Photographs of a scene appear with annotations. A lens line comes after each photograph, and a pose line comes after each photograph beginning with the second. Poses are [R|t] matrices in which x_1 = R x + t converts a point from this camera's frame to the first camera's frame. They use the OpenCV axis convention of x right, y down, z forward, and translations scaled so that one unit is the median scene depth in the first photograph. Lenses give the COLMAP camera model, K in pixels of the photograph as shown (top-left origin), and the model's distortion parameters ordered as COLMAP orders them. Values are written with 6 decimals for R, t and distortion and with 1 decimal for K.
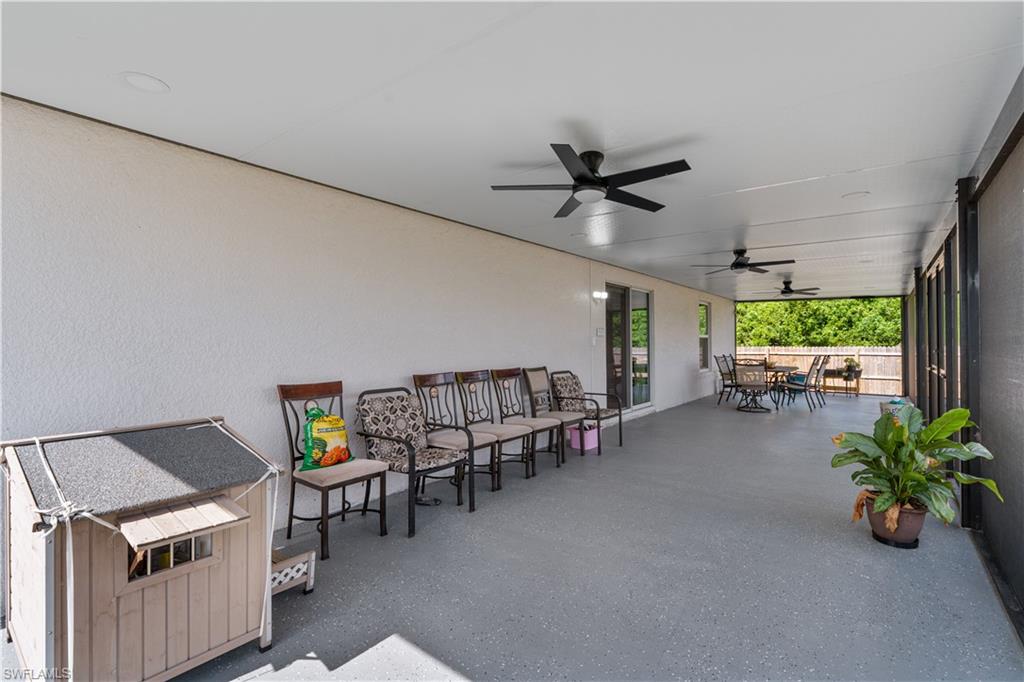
lens RADIAL K [[464.4, 0, 506.9], [0, 464.4, 339.8], [0, 0, 1]] dist [-0.011551, 0.003892]
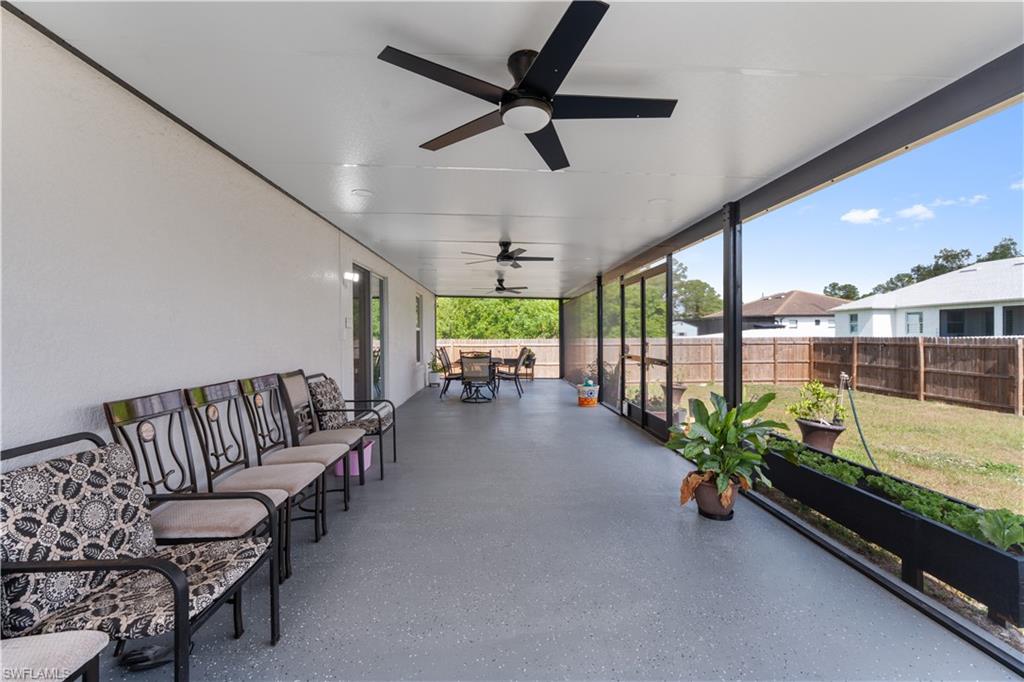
lens RADIAL K [[464.4, 0, 516.3], [0, 464.4, 337.0], [0, 0, 1]] dist [-0.011551, 0.003892]
pose [[0.753004, -0.001513, 0.658014, -0.146275], [-0.004896, 0.999957, 0.007901, 0.000717], [-0.657997, -0.009171, 0.752964, 0.264993]]
